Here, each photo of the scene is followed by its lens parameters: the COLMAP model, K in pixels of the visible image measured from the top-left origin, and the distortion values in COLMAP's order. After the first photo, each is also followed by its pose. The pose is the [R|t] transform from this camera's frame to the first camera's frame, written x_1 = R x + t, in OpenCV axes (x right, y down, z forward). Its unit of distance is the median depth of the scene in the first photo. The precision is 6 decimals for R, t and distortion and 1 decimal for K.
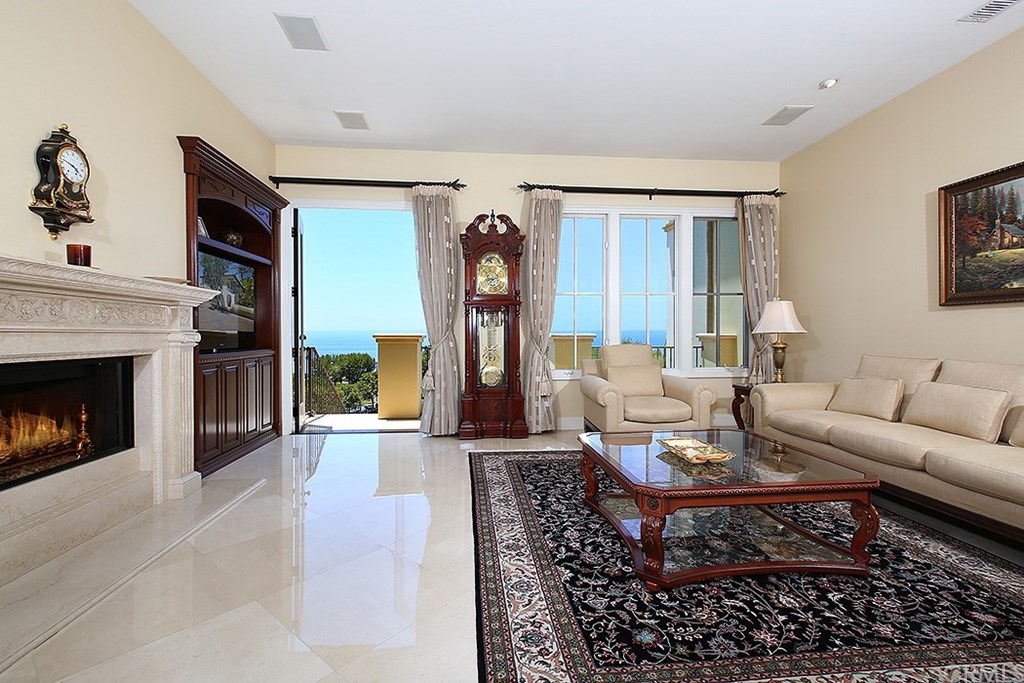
lens RADIAL K [[464.9, 0, 505.0], [0, 464.9, 327.9], [0, 0, 1]] dist [-0.001087, -0.001112]
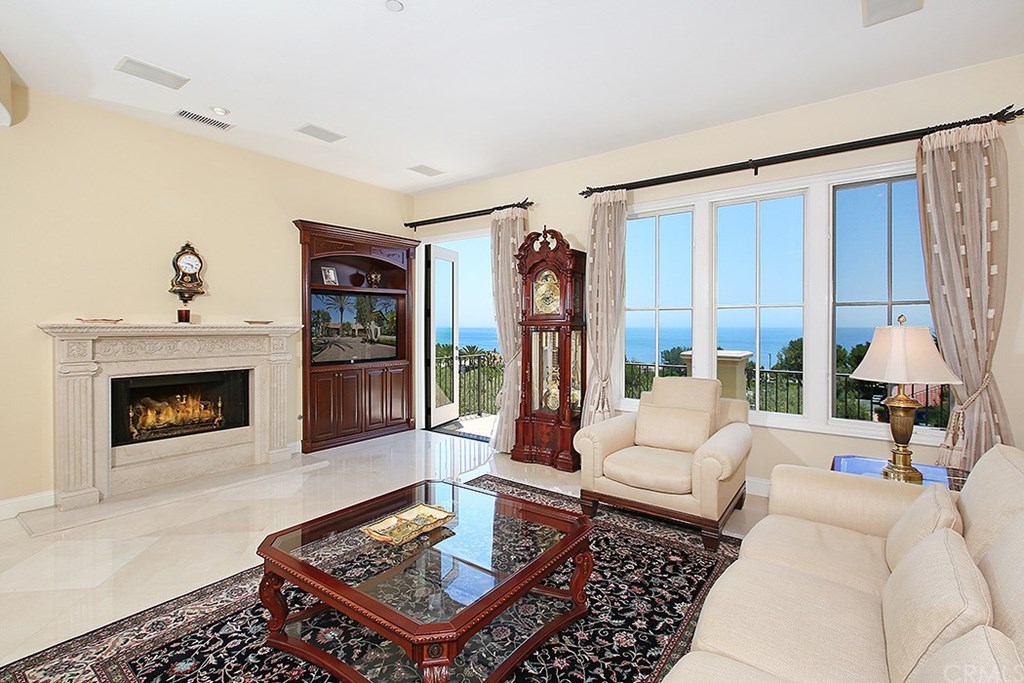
lens RADIAL K [[464.9, 0, 505.0], [0, 464.9, 327.9], [0, 0, 1]] dist [-0.001087, -0.001112]
pose [[0.745414, 0.006642, -0.666569, 0.551016], [0.007440, 0.999805, 0.018283, -0.062484], [0.666561, -0.018587, 0.745219, 0.230129]]
